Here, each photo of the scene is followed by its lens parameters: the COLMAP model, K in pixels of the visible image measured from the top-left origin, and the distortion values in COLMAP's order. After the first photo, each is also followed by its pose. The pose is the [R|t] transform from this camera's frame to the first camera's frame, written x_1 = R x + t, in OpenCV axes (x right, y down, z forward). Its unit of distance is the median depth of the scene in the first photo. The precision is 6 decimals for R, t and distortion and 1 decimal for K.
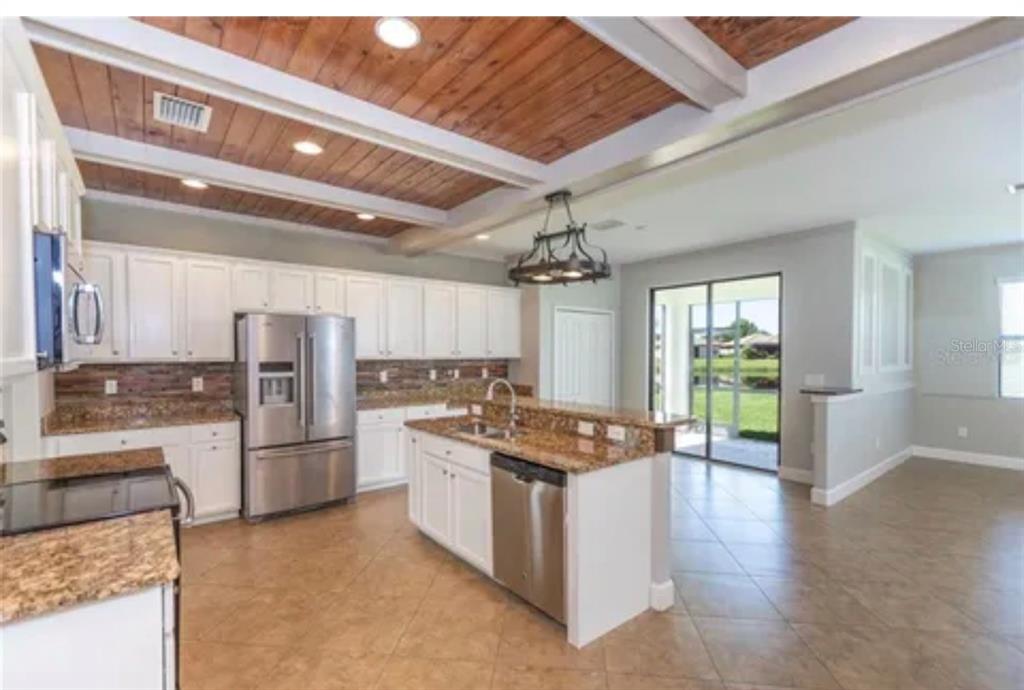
lens RADIAL K [[456.6, 0, 511.0], [0, 456.6, 358.6], [0, 0, 1]] dist [0.000151, -0.000027]
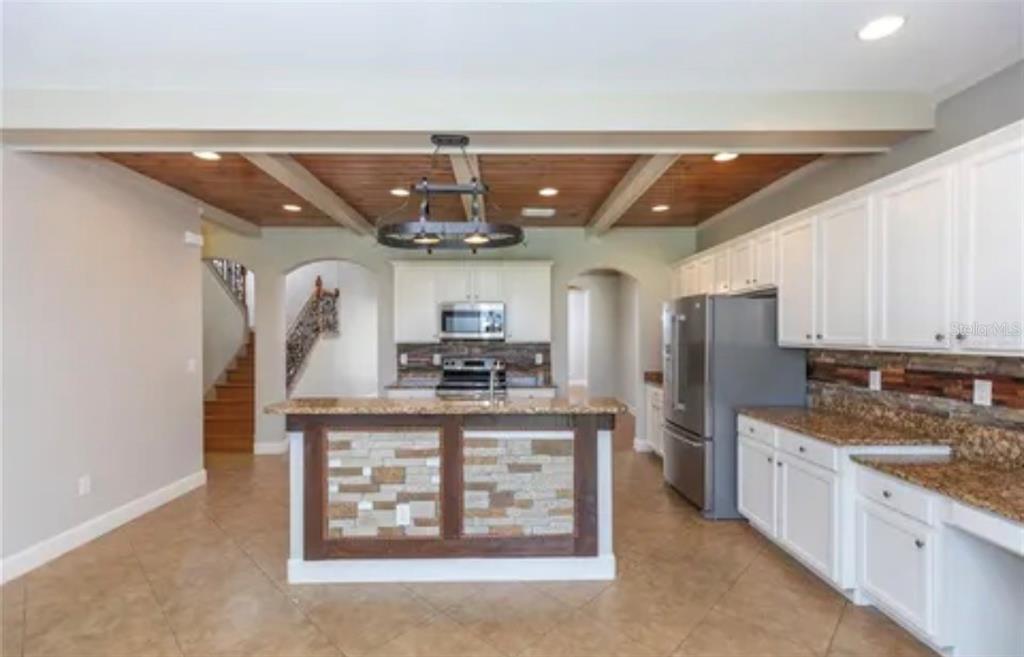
lens RADIAL K [[453.2, 0, 512.3], [0, 453.2, 339.5], [0, 0, 1]] dist [0.011900, 0.000024]
pose [[-0.607626, 0.007625, -0.794187, 0.540035], [-0.009966, 0.999802, 0.017223, -0.018434], [0.794161, 0.018380, -0.607430, 1.283233]]
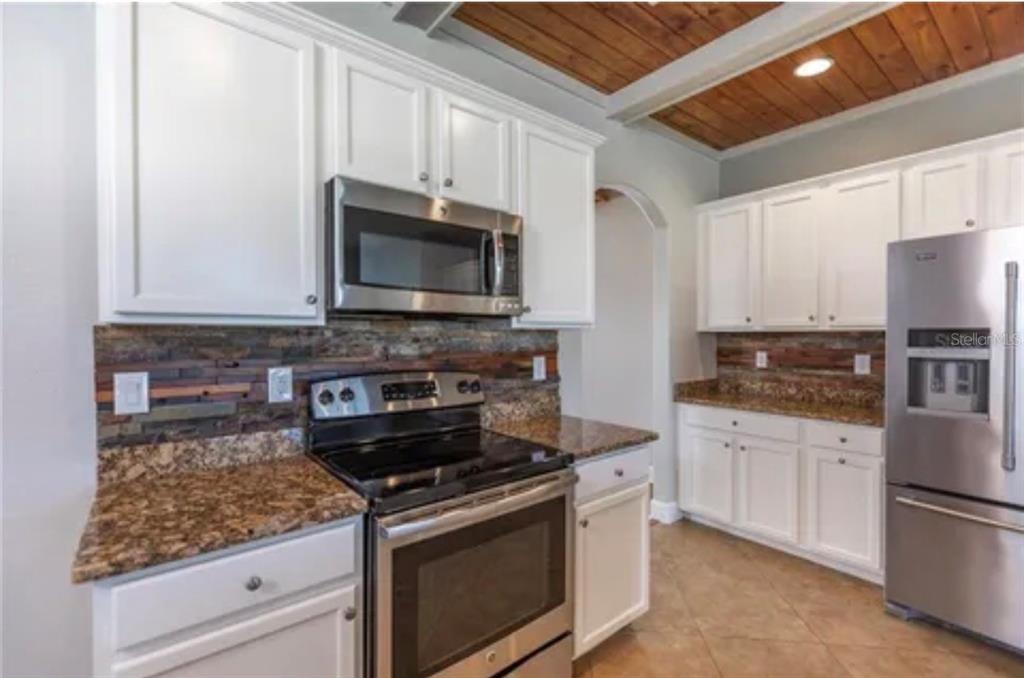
lens RADIAL K [[452.2, 0, 512.0], [0, 452.2, 339.0], [0, 0, 1]] dist [0.000149, -0.000160]
pose [[-0.004761, 0.007961, -0.999957, -0.003673], [-0.013479, 0.999877, 0.008024, 0.020535], [0.999898, 0.013516, -0.004654, 0.491789]]
